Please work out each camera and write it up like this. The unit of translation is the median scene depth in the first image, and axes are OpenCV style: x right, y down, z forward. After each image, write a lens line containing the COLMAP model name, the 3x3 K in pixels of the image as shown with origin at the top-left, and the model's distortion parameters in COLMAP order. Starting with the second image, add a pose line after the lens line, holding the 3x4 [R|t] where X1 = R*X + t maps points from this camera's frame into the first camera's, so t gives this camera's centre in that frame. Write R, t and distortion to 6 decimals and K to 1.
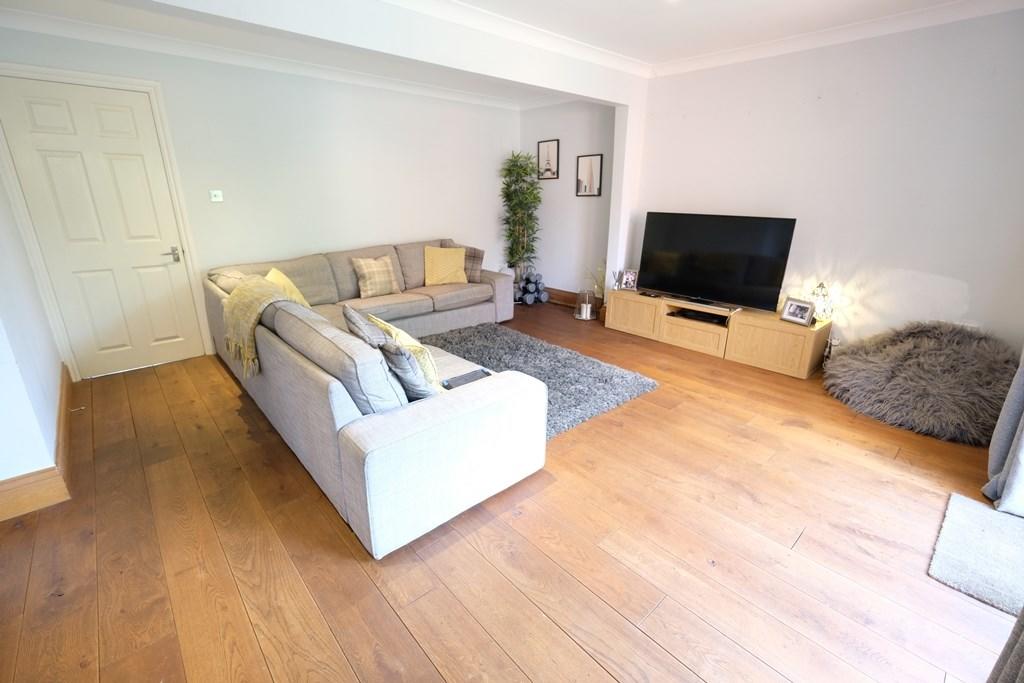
lens RADIAL K [[443.7, 0, 510.5], [0, 443.7, 339.7], [0, 0, 1]] dist [-0.004456, -0.000622]
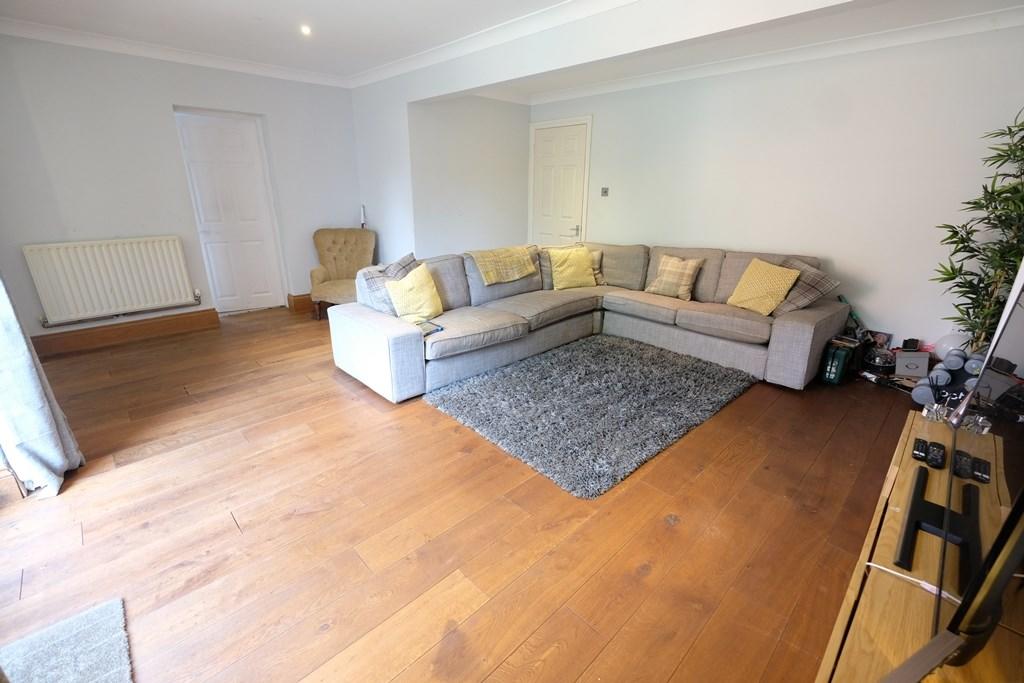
lens RADIAL K [[443.7, 0, 512.5], [0, 443.7, 339.1], [0, 0, 1]] dist [-0.004456, -0.000622]
pose [[0.037683, 0.319982, -0.946674, 0.696636], [-0.325251, 0.899689, 0.291154, -0.202015], [0.944877, 0.296935, 0.137977, 0.617497]]
